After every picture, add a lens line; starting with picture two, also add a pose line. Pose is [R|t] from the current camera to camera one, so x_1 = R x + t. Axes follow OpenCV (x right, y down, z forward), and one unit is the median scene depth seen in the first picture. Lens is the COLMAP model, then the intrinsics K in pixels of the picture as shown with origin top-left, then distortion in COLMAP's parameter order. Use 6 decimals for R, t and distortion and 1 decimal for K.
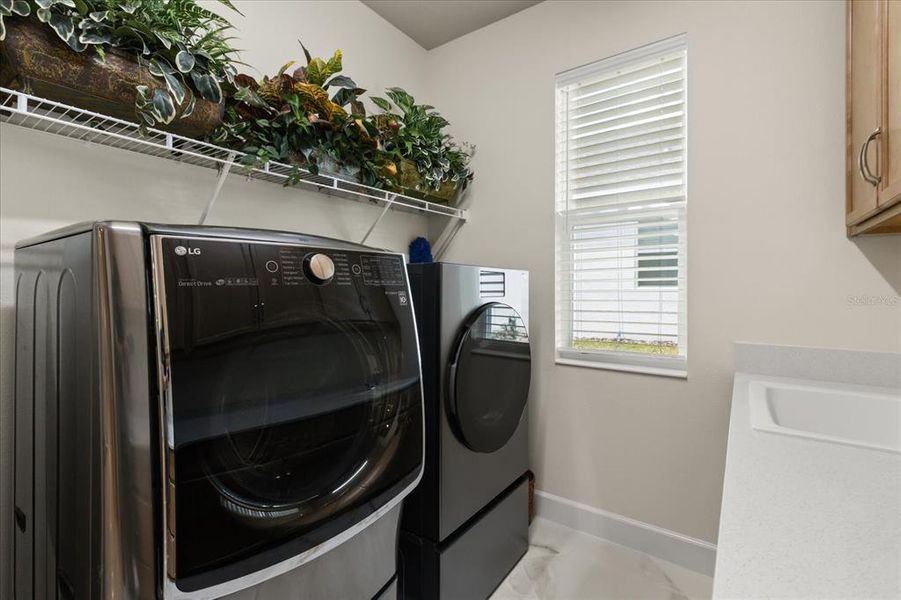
lens RADIAL K [[415.0, 0, 446.0], [0, 415.0, 289.4], [0, 0, 1]] dist [0.001543, -0.000073]
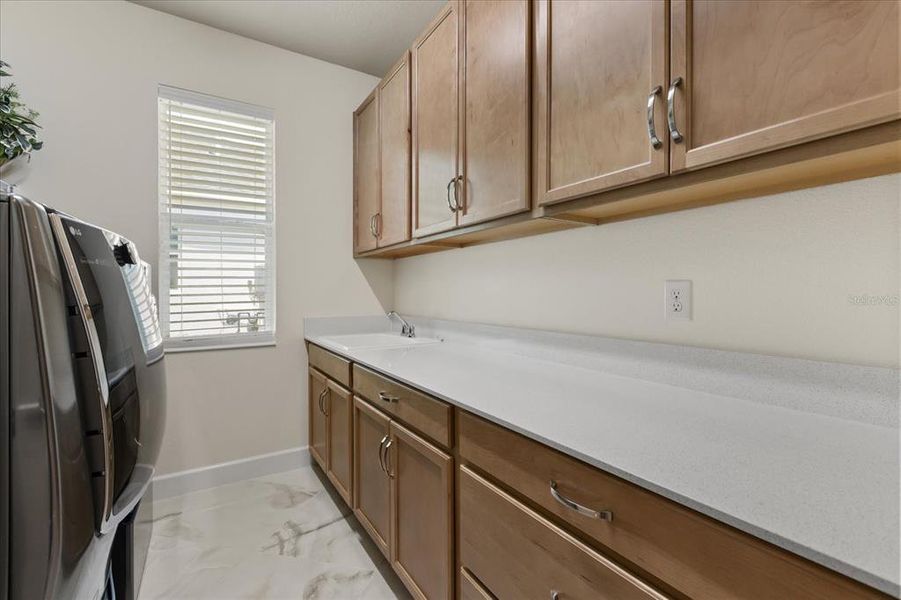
lens RADIAL K [[415.0, 0, 450.6], [0, 415.0, 296.0], [0, 0, 1]] dist [0.001543, -0.000073]
pose [[0.389137, -0.008049, 0.921145, -0.527878], [0.005001, 0.999966, 0.006625, 0.032779], [-0.921166, 0.002029, 0.389164, -0.142856]]
